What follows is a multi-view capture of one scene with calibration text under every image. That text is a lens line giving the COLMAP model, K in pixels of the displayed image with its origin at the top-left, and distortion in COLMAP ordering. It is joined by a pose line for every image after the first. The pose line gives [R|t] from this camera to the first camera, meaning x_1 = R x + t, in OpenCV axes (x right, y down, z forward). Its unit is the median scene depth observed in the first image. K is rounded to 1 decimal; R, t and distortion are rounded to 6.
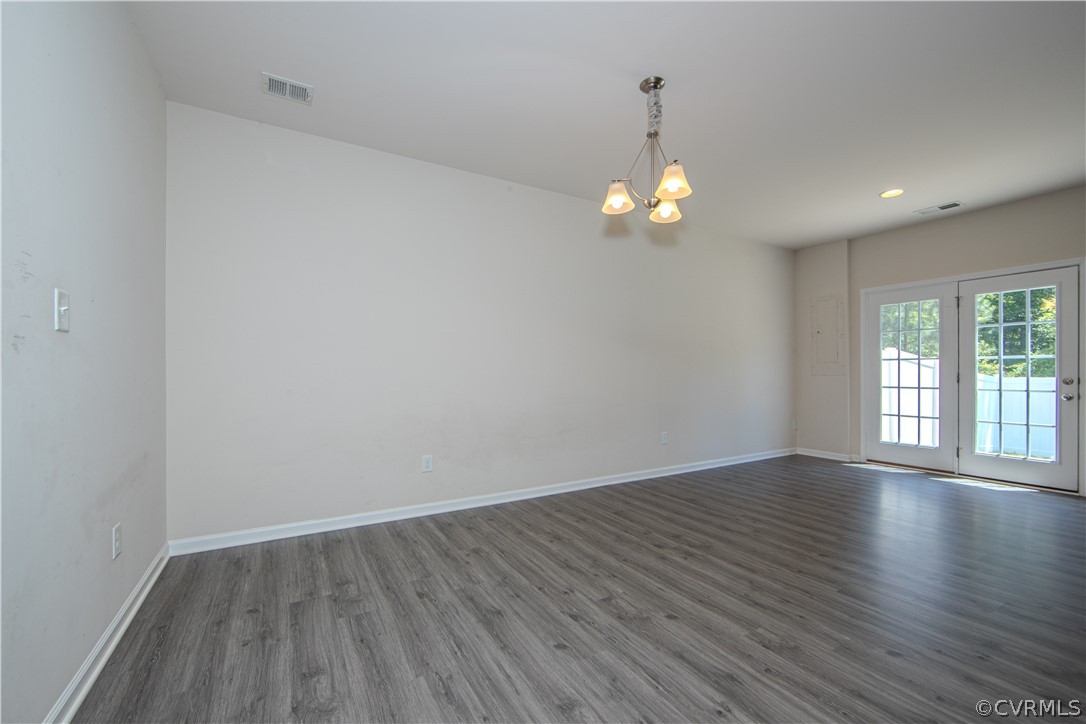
lens RADIAL K [[440.0, 0, 532.0], [0, 440.0, 374.5], [0, 0, 1]] dist [-0.012420, 0.002820]
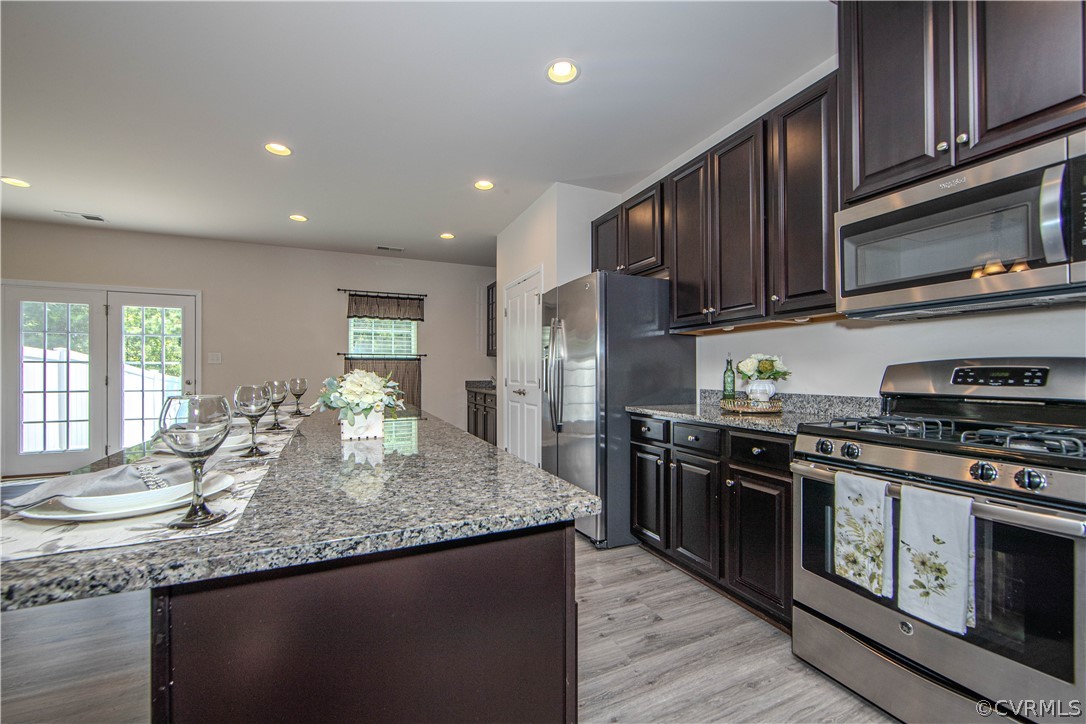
lens RADIAL K [[435.8, 0, 546.5], [0, 435.8, 370.3], [0, 0, 1]] dist [-0.010320, 0.000895]
pose [[0.093318, 0.005433, 0.995622, 0.035862], [0.004737, 0.999971, -0.005901, -0.010097], [-0.995625, 0.005266, 0.093289, -0.259415]]
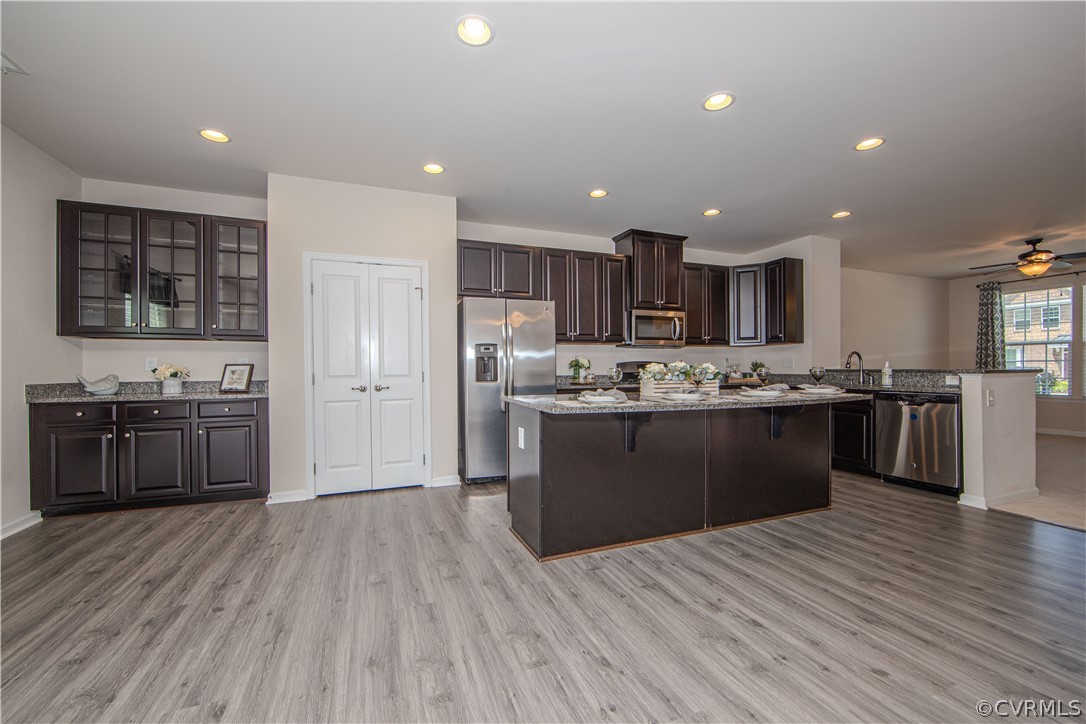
lens RADIAL K [[440.0, 0, 533.9], [0, 440.0, 366.4], [0, 0, 1]] dist [-0.012420, 0.002820]
pose [[-0.990688, 0.014314, 0.135395, 0.823426], [0.013923, 0.999896, -0.003835, -0.004468], [-0.135436, -0.001914, -0.990784, 1.163567]]
